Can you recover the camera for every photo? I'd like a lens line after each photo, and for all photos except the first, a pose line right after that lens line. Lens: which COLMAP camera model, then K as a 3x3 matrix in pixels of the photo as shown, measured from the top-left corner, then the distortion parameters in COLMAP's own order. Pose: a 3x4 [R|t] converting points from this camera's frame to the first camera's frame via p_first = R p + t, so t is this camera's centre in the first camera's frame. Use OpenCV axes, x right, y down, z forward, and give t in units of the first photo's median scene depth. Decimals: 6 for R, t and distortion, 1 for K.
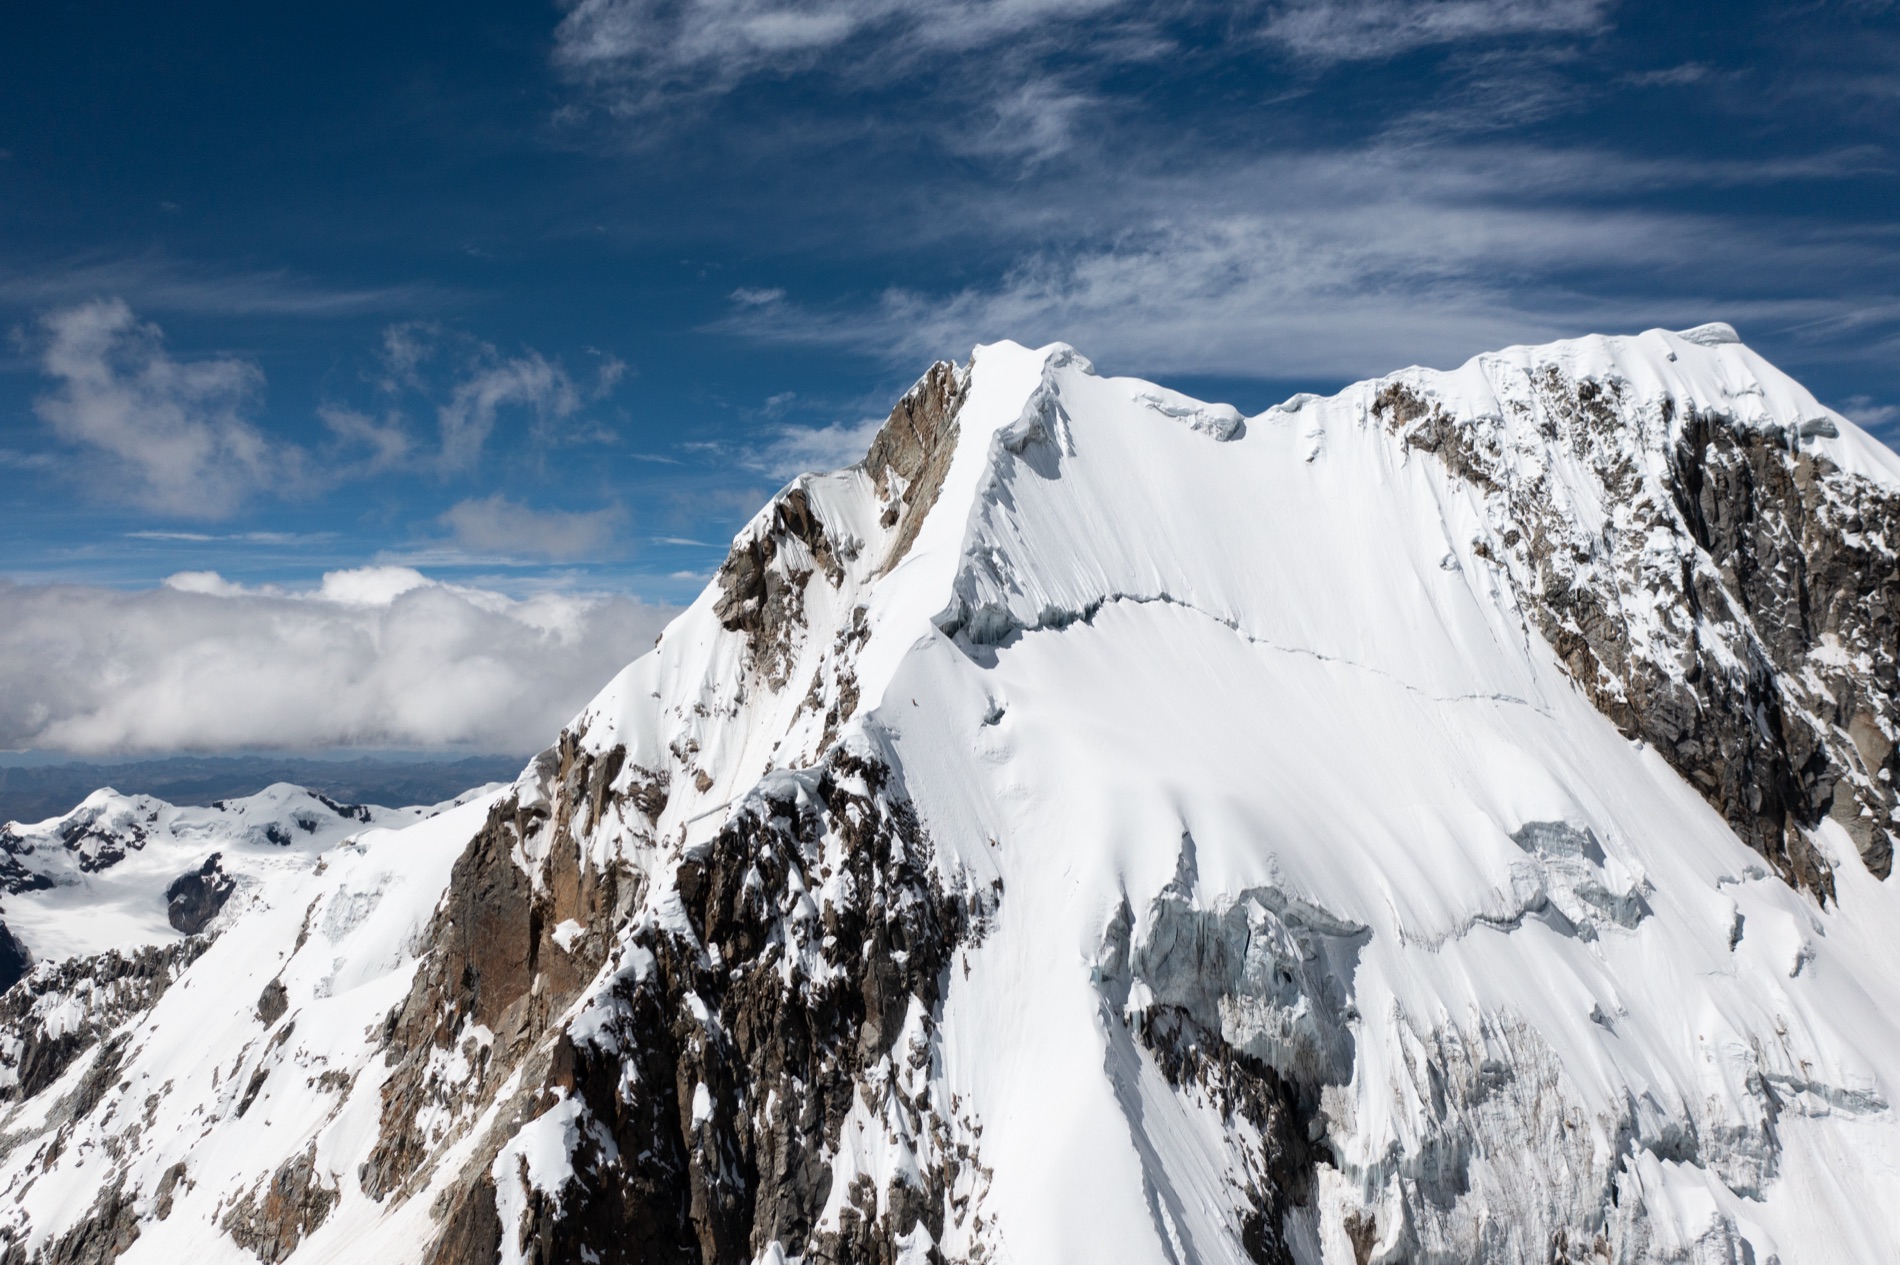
lens RADIAL K [[1526.7, 0, 950.7], [0, 1526.7, 628.3], [0, 0, 1]] dist [-0.010796, 0.005516]
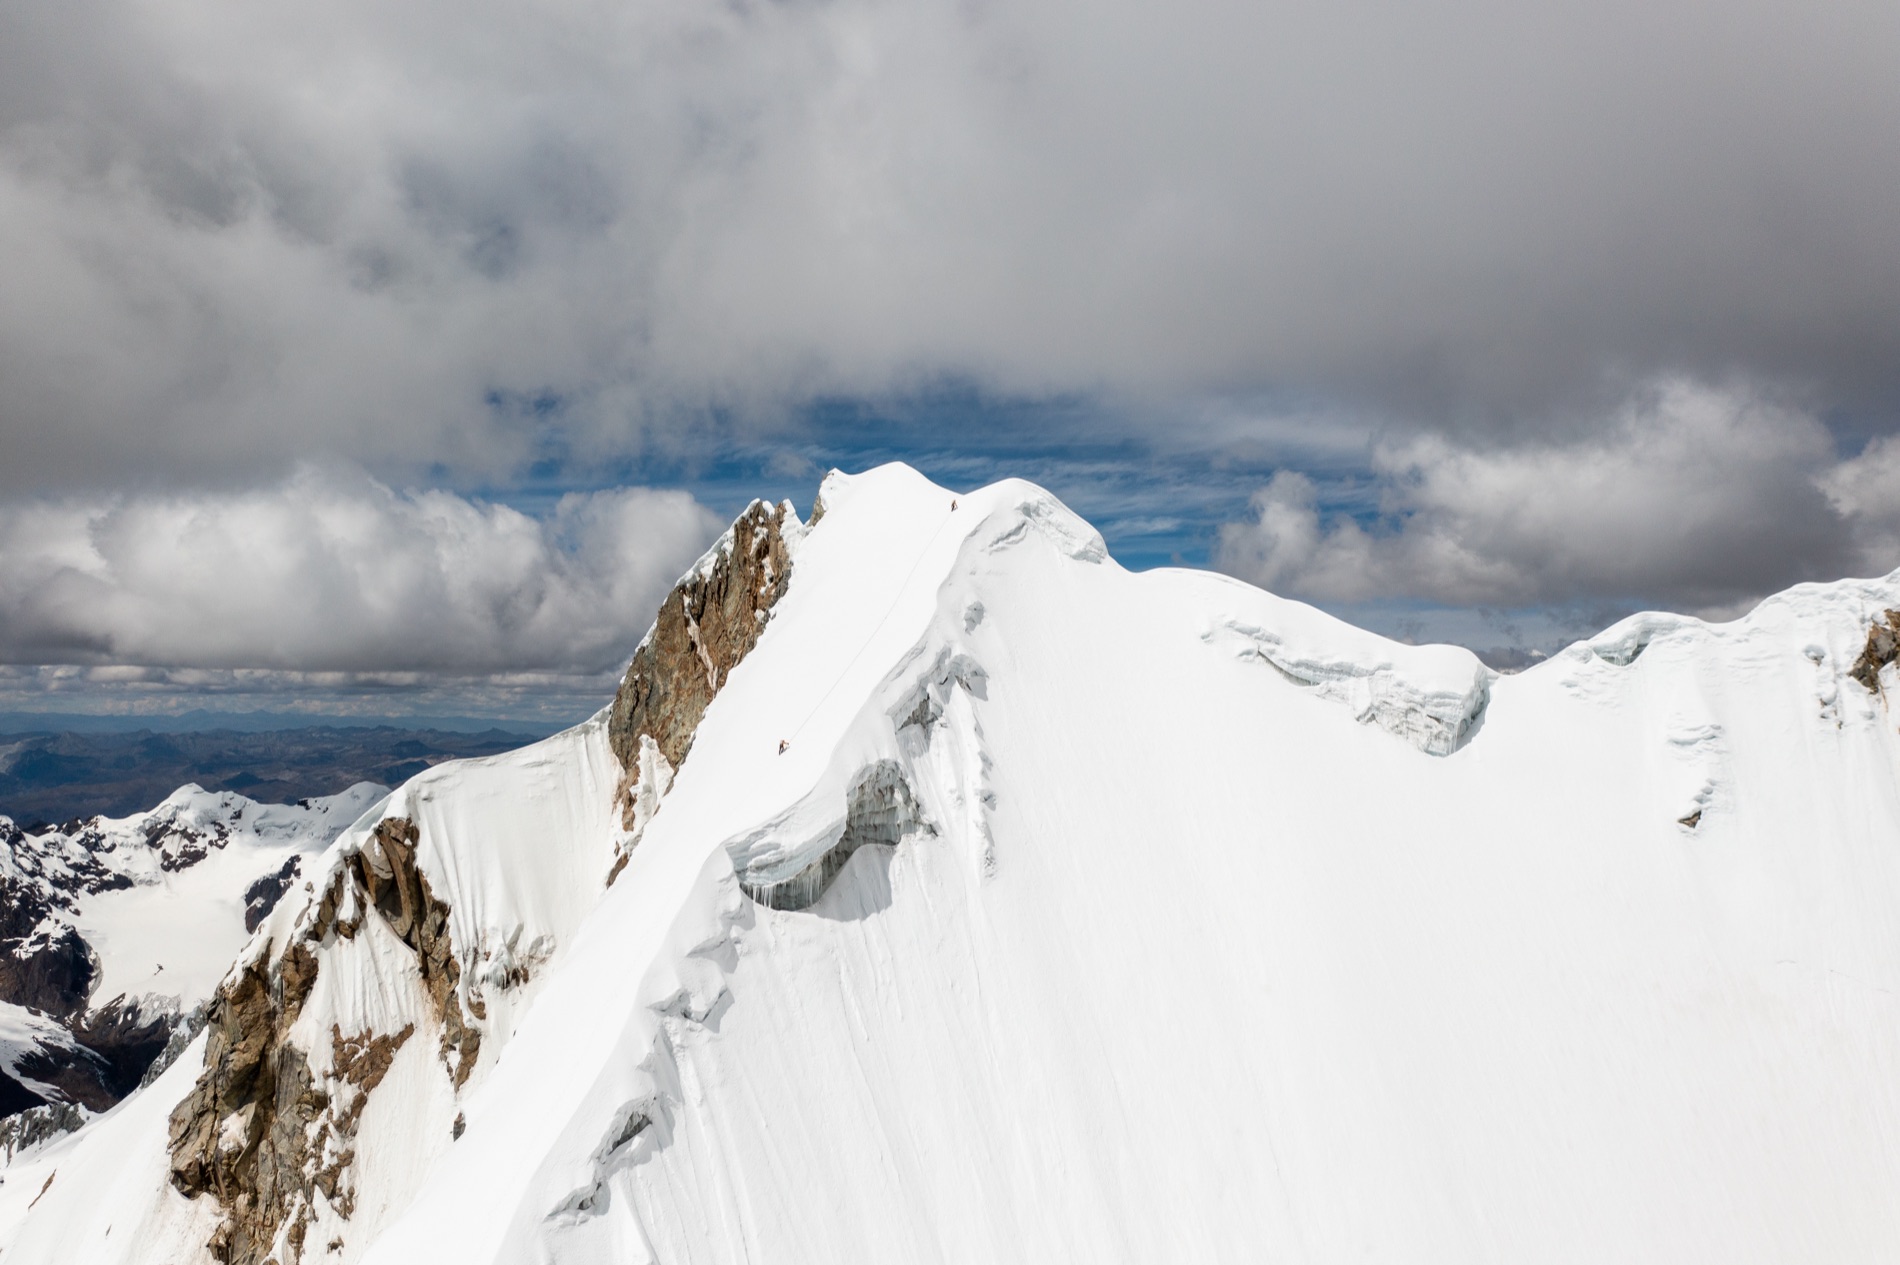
lens RADIAL K [[1526.7, 0, 950.1], [0, 1526.7, 637.2], [0, 0, 1]] dist [-0.010796, 0.005516]
pose [[0.996730, 0.014922, -0.079412, 0.081366], [-0.013353, 0.999706, 0.020255, -0.146339], [0.079691, -0.019129, 0.996636, 0.576938]]
